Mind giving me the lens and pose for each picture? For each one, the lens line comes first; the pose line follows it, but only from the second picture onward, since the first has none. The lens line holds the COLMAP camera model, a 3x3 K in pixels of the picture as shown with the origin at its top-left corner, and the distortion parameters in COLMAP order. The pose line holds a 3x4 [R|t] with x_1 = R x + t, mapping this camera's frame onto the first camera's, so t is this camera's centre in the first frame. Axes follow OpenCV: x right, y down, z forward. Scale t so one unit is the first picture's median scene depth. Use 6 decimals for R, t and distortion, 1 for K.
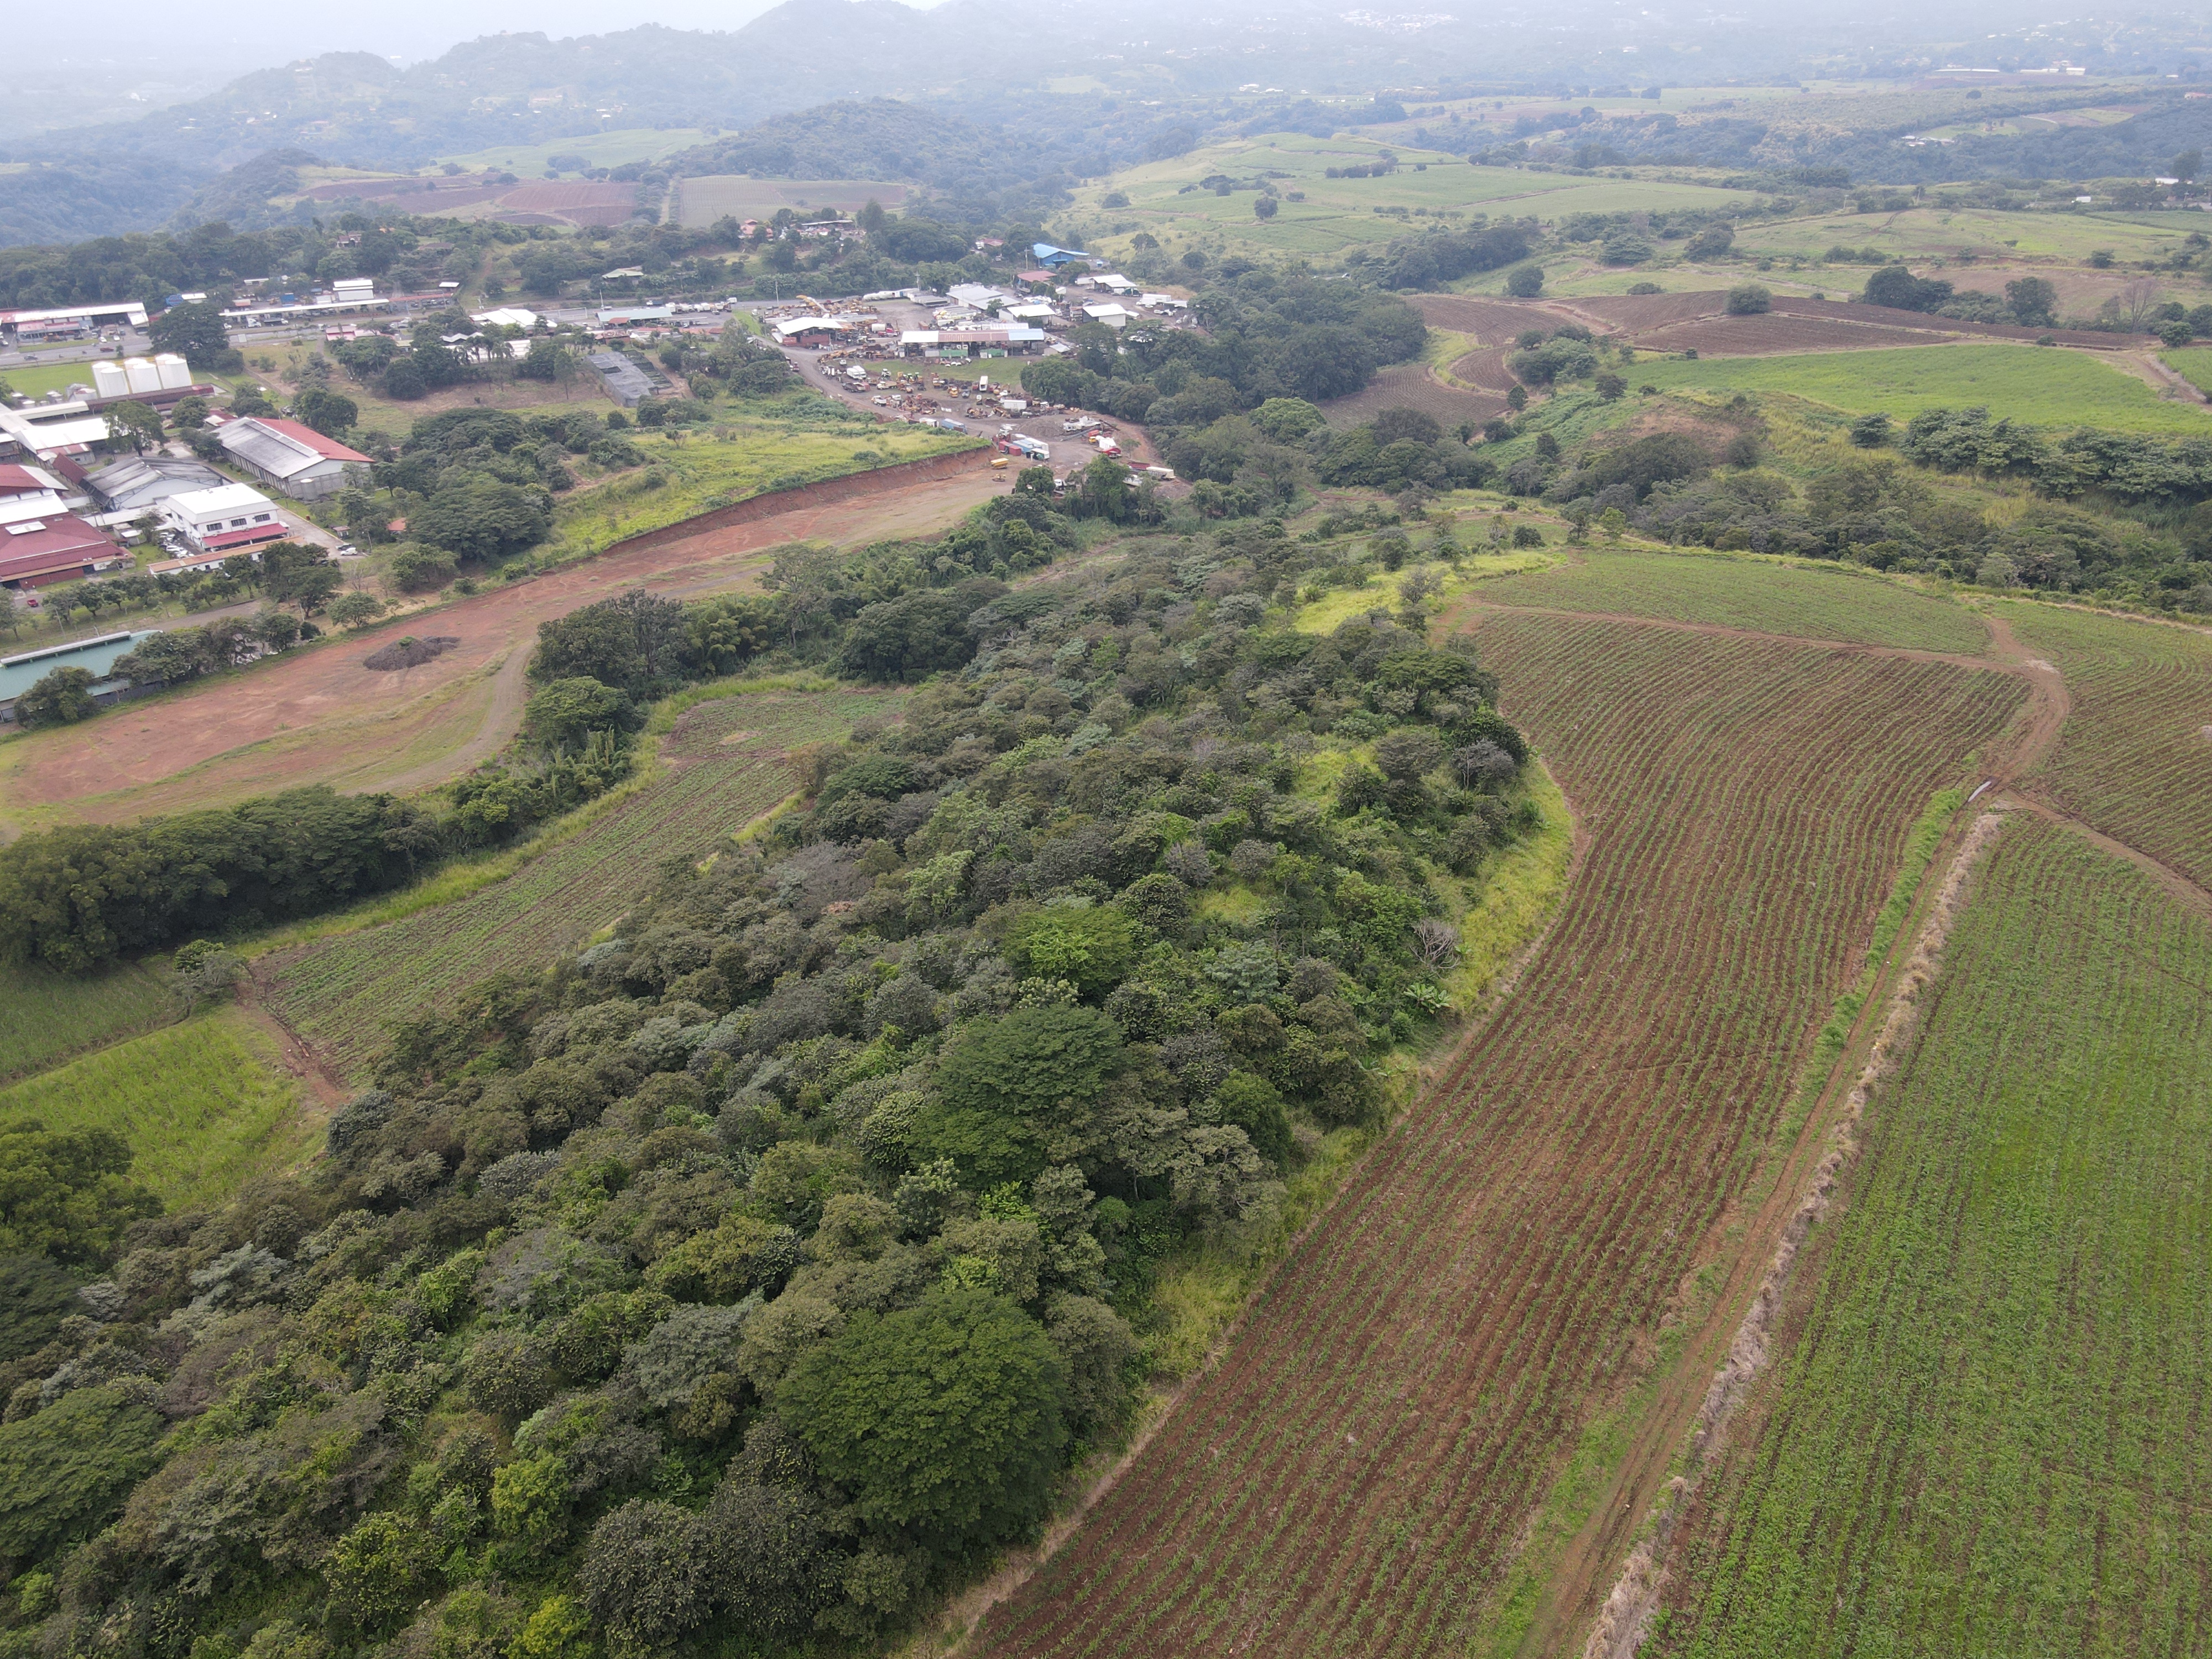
lens RADIAL K [[1624.9, 0, 1124.9], [0, 1624.9, 836.6], [0, 0, 1]] dist [-0.008536, 0.048618]
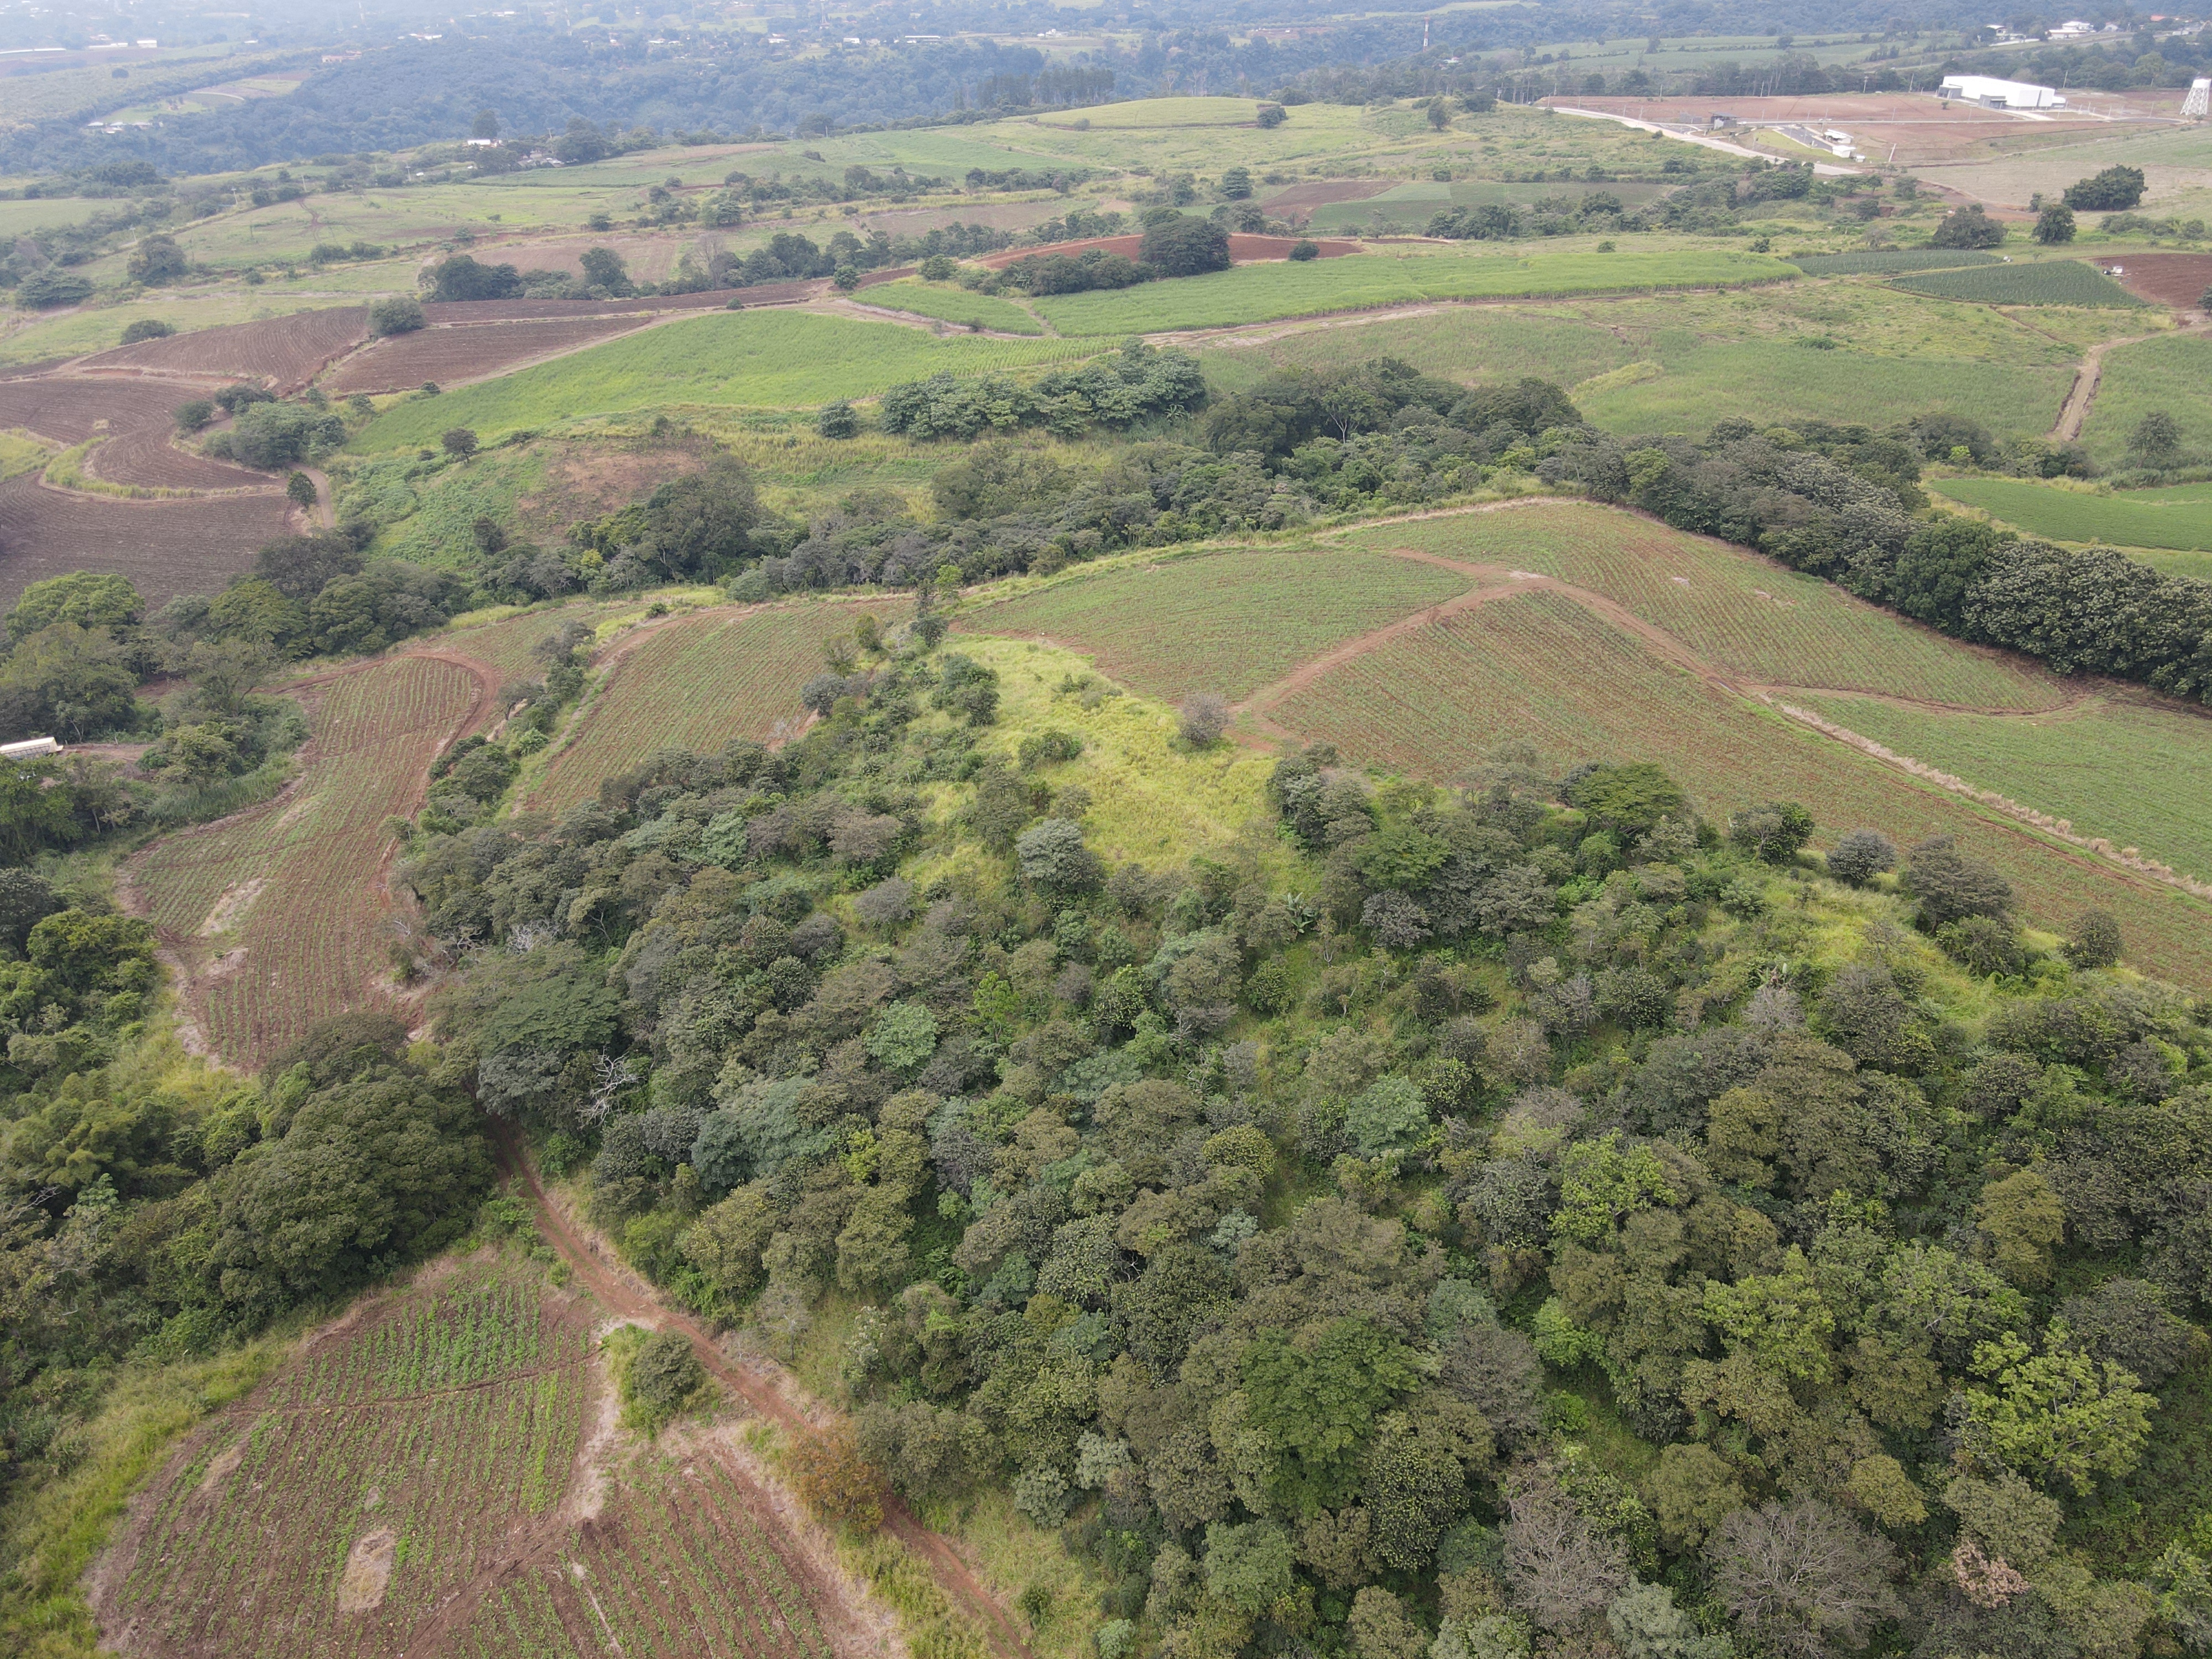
lens RADIAL K [[1623.6, 0, 1123.9], [0, 1623.6, 835.5], [0, 0, 1]] dist [0.005093, 0.016168]
pose [[0.497404, -0.416422, 0.761040, -0.343930], [0.405669, 0.887086, 0.220252, -0.225138], [-0.766826, 0.199176, 0.610170, 0.448193]]
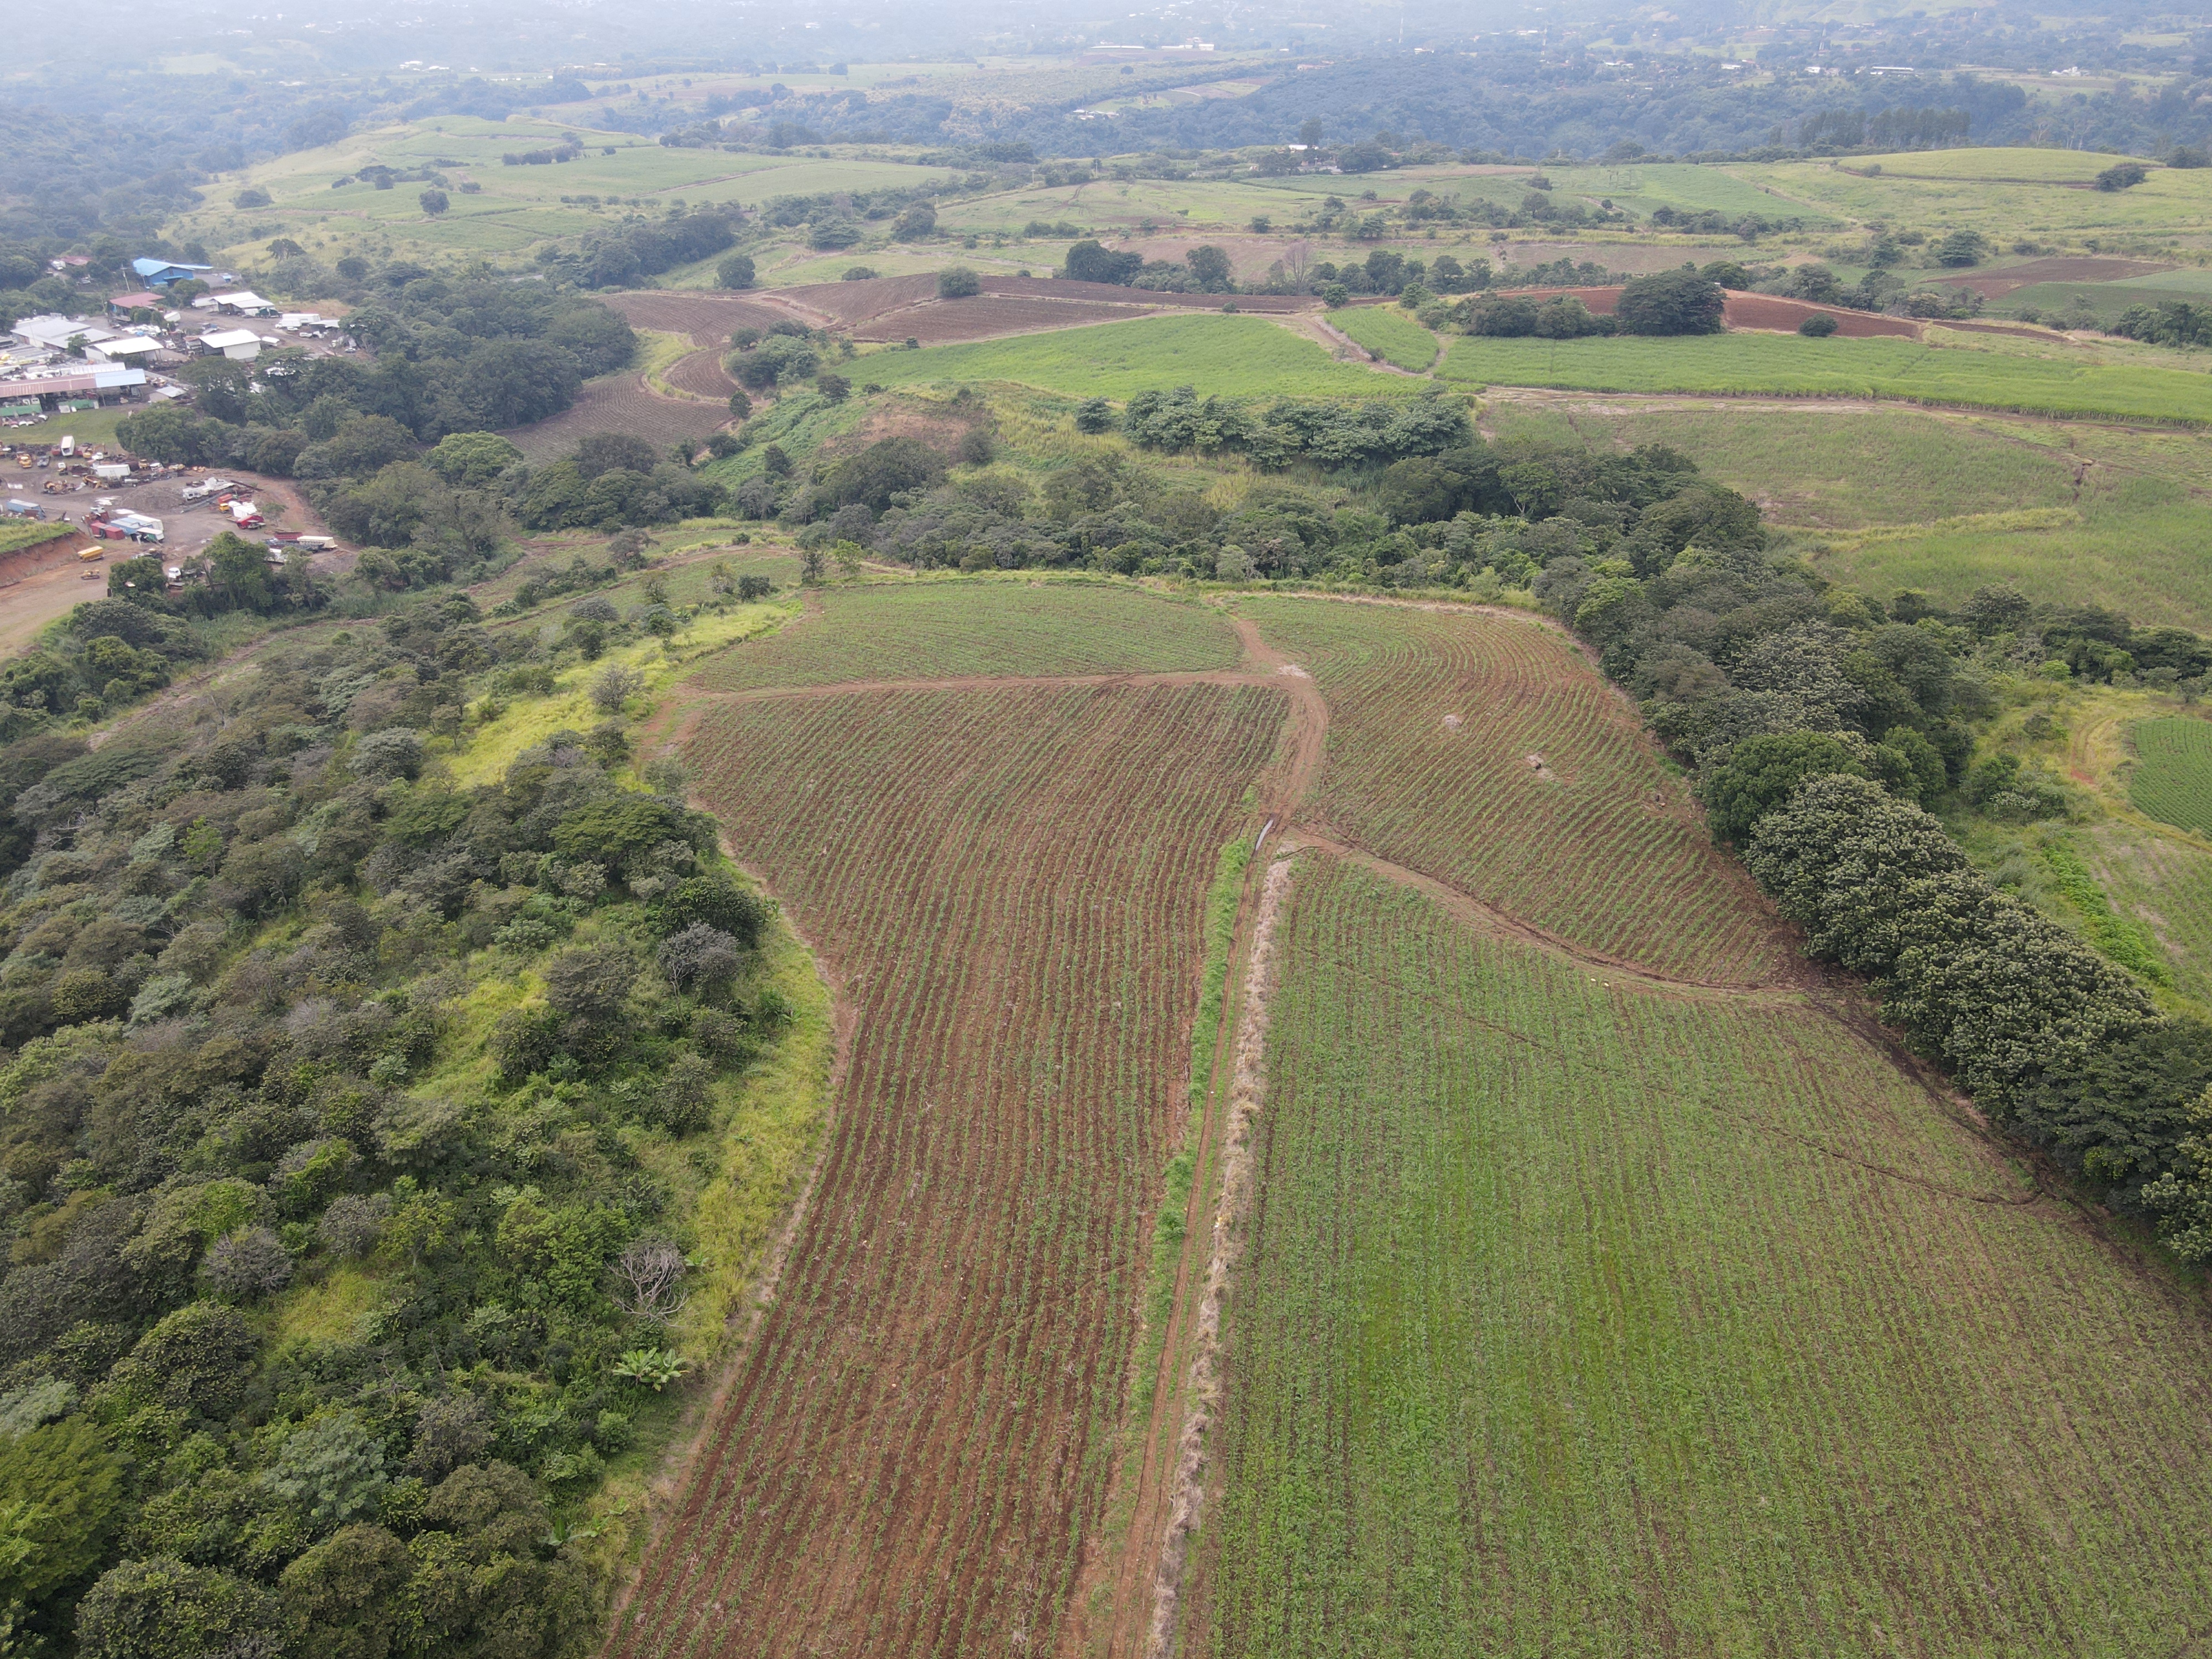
lens RADIAL K [[1624.9, 0, 1124.9], [0, 1624.9, 836.6], [0, 0, 1]] dist [-0.008536, 0.048618]
pose [[0.904744, -0.191388, 0.380538, 0.068378], [0.186786, 0.981159, 0.049376, -0.057383], [-0.382819, 0.026407, 0.923446, 0.119284]]
